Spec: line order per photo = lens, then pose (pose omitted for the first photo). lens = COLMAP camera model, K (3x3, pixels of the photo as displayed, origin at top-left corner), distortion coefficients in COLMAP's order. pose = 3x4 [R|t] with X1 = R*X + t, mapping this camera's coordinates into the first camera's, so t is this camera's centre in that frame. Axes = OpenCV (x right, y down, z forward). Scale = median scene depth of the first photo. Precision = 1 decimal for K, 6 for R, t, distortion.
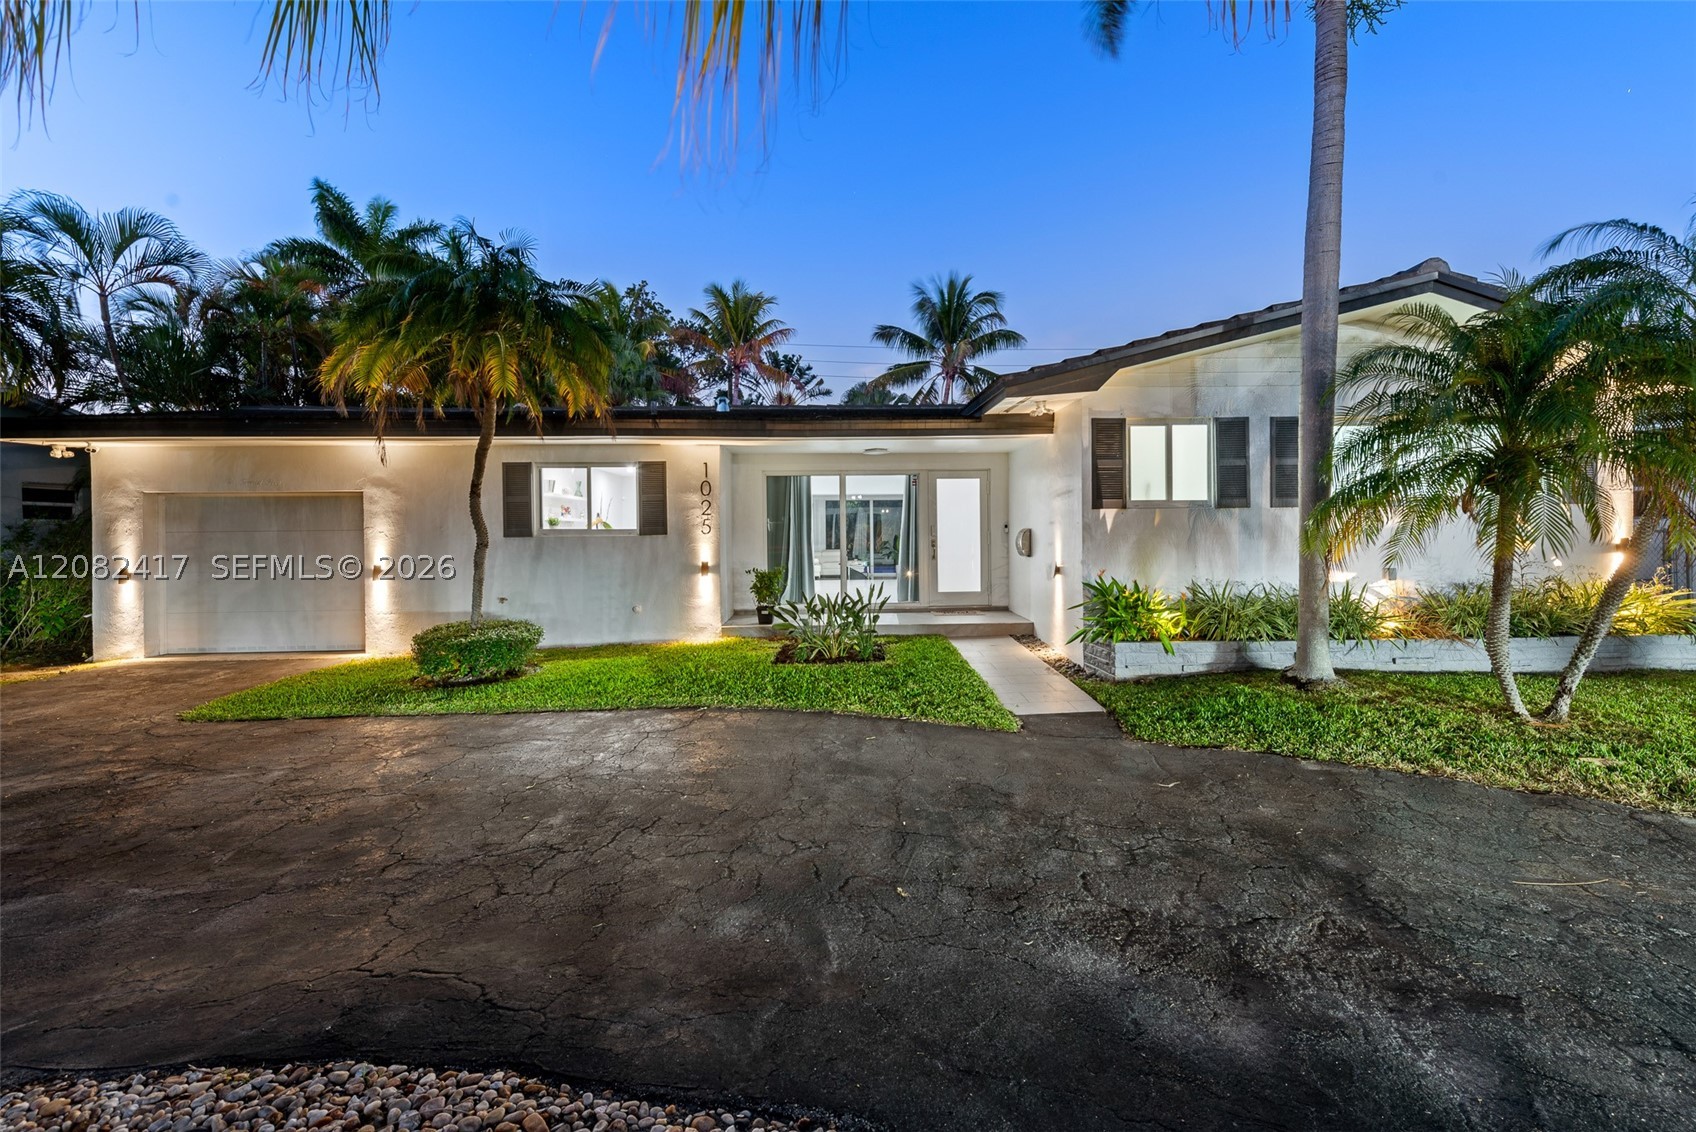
lens RADIAL K [[697.0, 0, 859.0], [0, 697.0, 527.9], [0, 0, 1]] dist [0.013341, -0.000261]
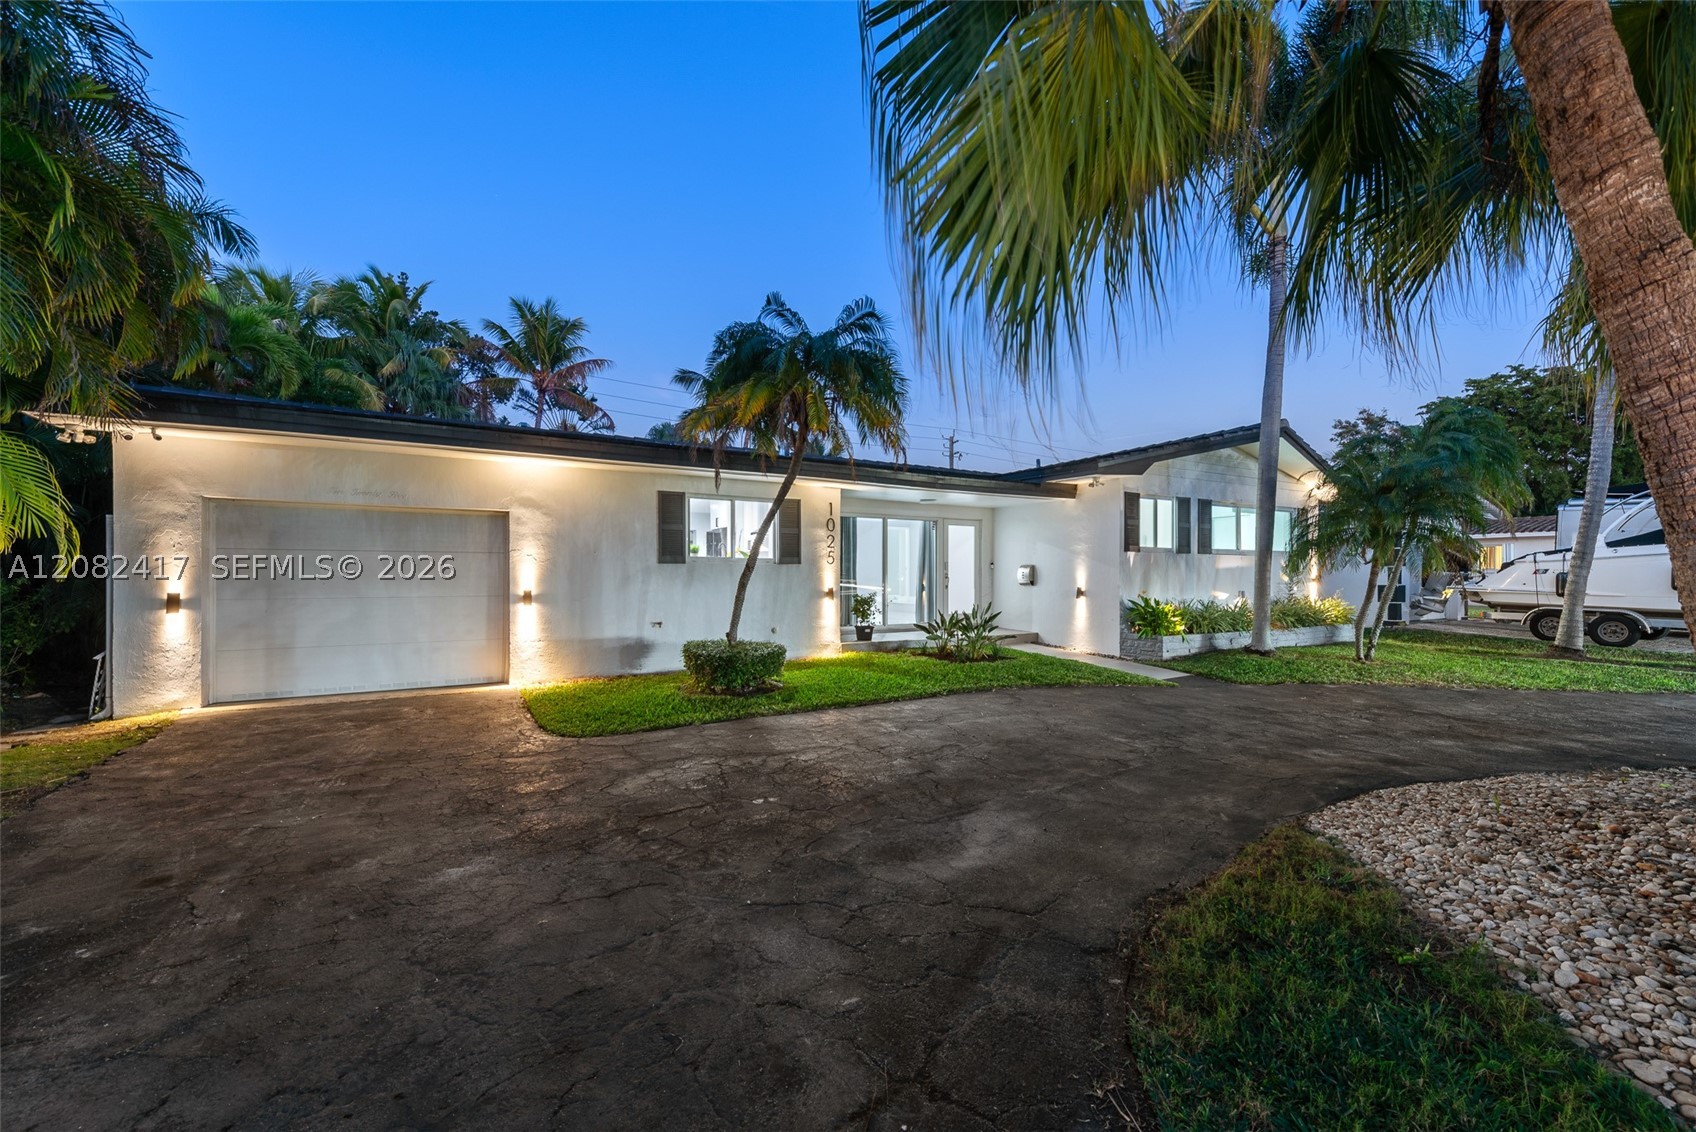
lens RADIAL K [[673.2, 0, 881.7], [0, 673.2, 564.8], [0, 0, 1]] dist [0.015459, -0.000037]
pose [[0.877388, 0.018426, 0.479427, -0.689617], [-0.013445, 0.999814, -0.013823, 0.024563], [-0.479593, 0.005682, 0.877473, -0.025340]]
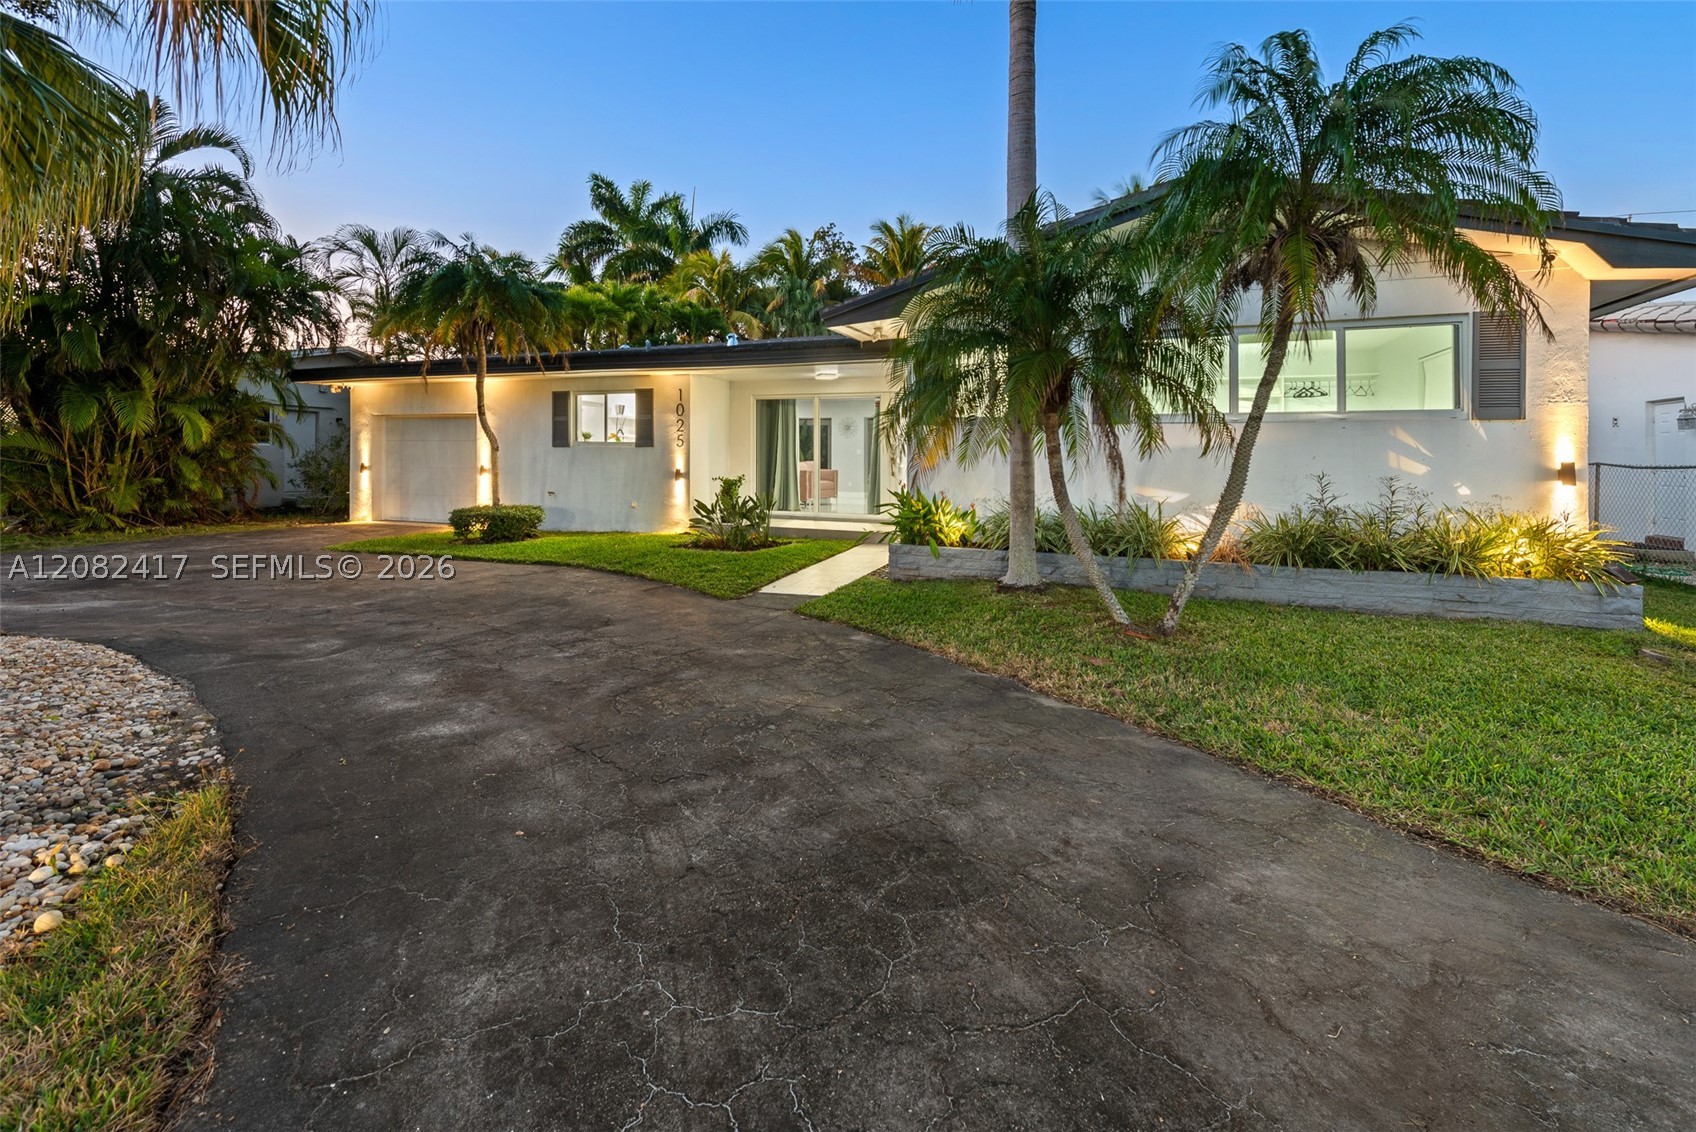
lens RADIAL K [[703.9, 0, 852.0], [0, 703.9, 466.6], [0, 0, 1]] dist [0.001883, 0.000246]
pose [[0.925633, 0.023351, -0.377702, 0.540499], [-0.016974, 0.999652, 0.020205, 0.014021], [0.378042, -0.012292, 0.925707, -0.040008]]
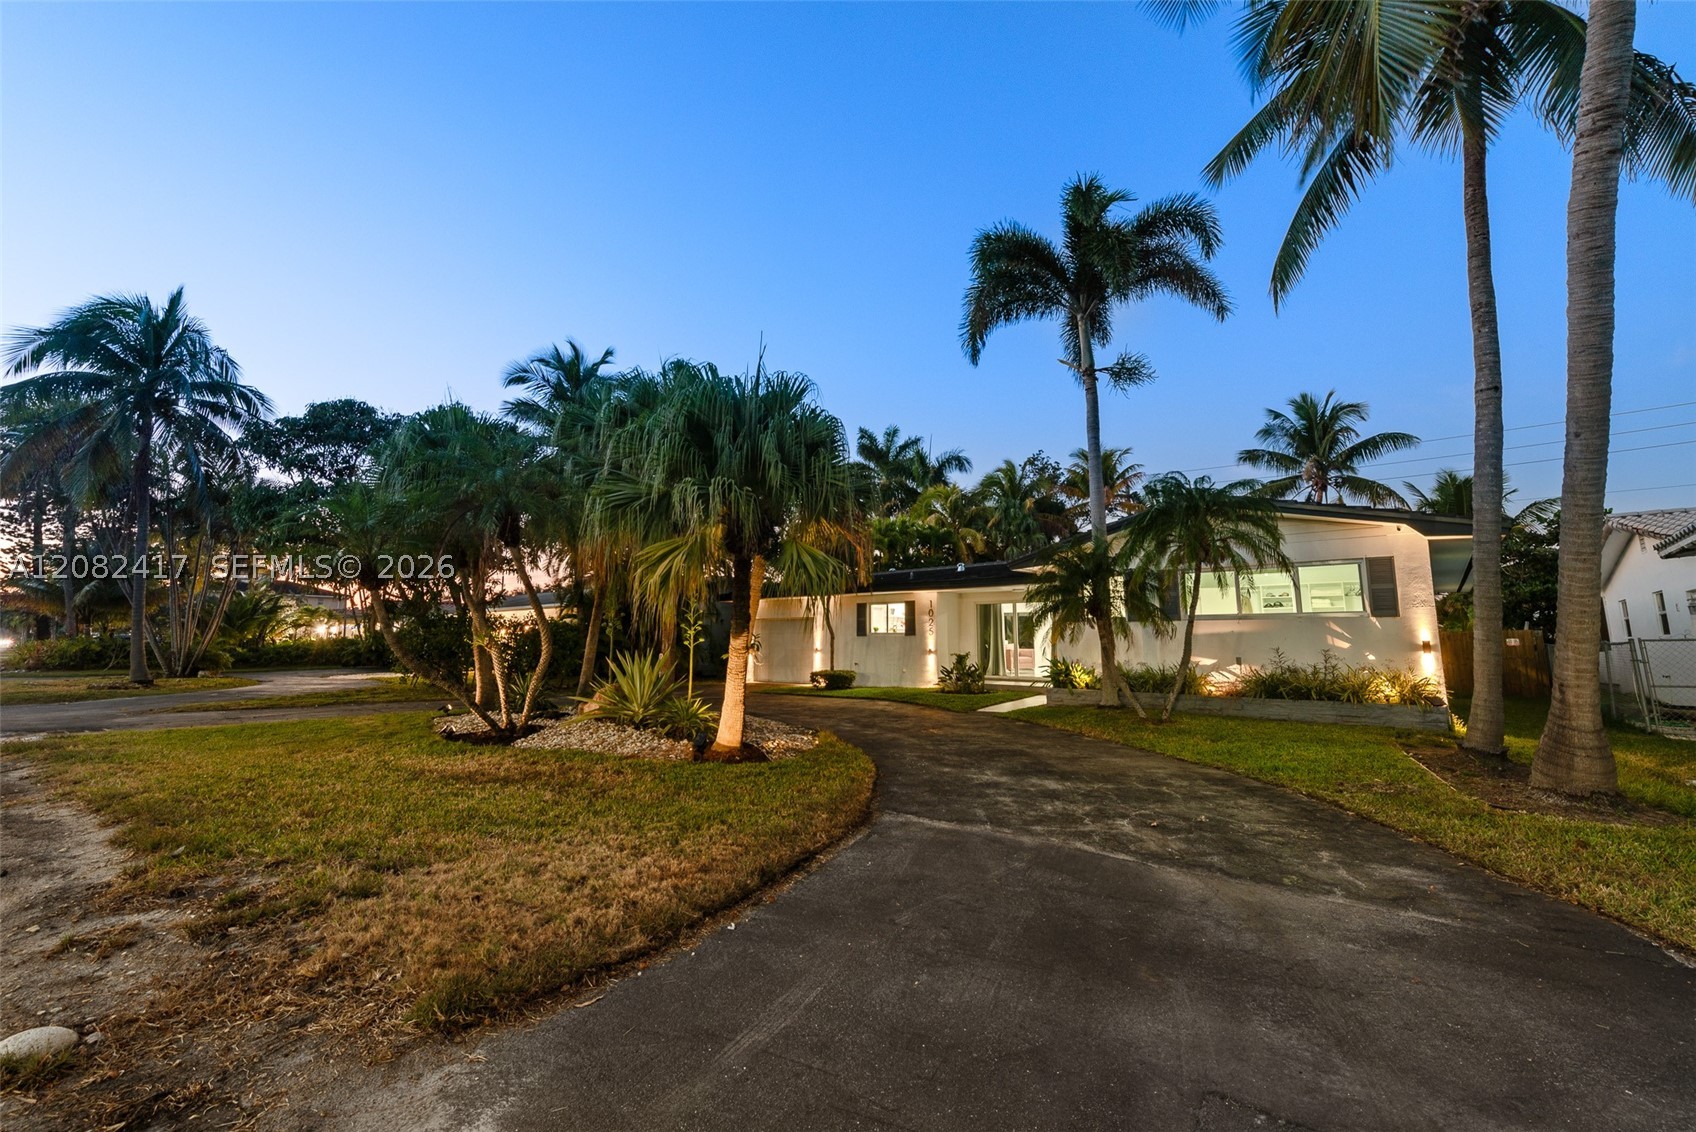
lens RADIAL K [[673.2, 0, 881.7], [0, 673.2, 564.8], [0, 0, 1]] dist [0.015459, -0.000037]
pose [[0.778661, -0.060308, -0.624540, 0.931654], [-0.005299, 0.994703, -0.102658, 0.007302], [0.627423, 0.083245, 0.774216, -0.655083]]
